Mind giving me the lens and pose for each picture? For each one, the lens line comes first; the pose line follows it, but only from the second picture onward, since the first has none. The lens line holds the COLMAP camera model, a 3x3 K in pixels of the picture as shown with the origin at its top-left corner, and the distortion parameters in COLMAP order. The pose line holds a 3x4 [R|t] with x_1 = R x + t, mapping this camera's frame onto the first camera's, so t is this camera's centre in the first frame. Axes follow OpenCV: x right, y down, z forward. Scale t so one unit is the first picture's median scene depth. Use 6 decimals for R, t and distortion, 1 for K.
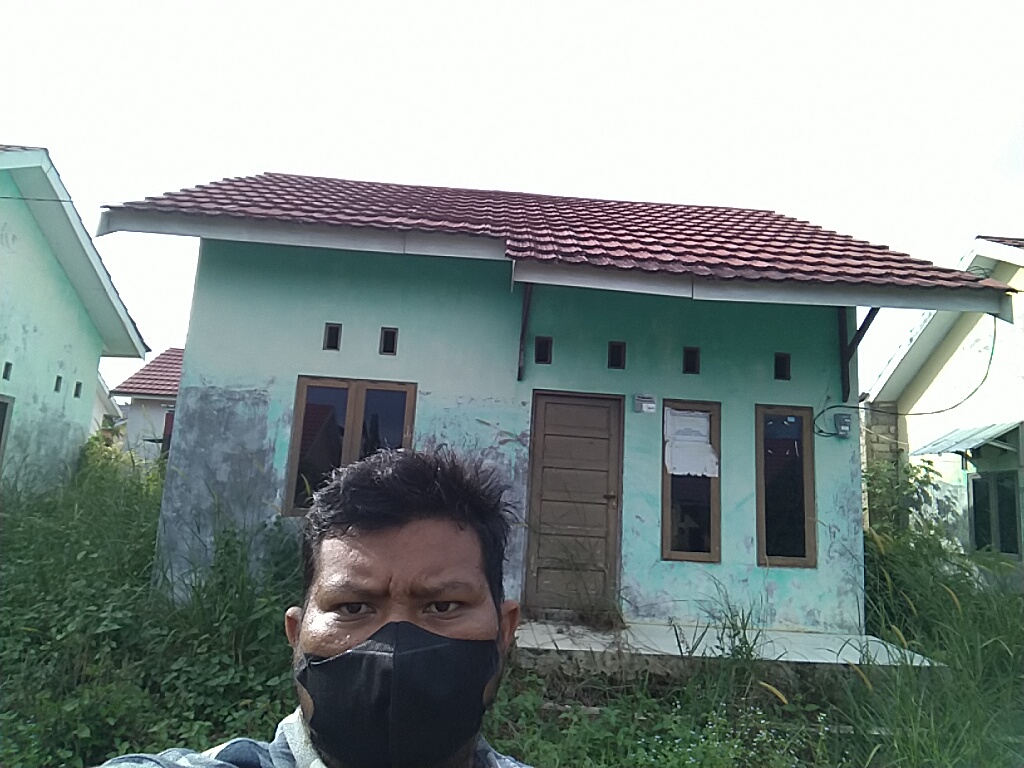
lens RADIAL K [[704.7, 0, 512.0], [0, 704.7, 384.0], [0, 0, 1]] dist [0.042985, -0.069462]
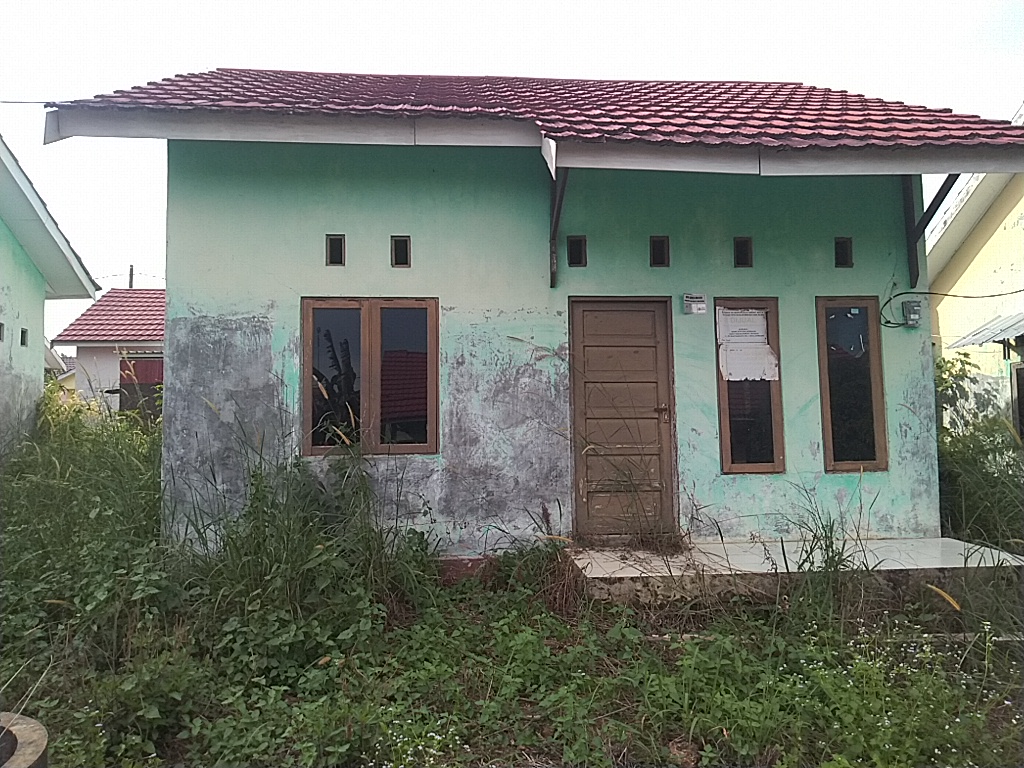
lens RADIAL K [[752.4, 0, 509.0], [0, 752.4, 385.9], [0, 0, 1]] dist [0.057880, -0.082787]
pose [[0.997040, -0.068595, 0.034731, -0.086900], [0.064694, 0.992560, 0.103150, 0.017072], [-0.041548, -0.100598, 0.994059, 0.052489]]
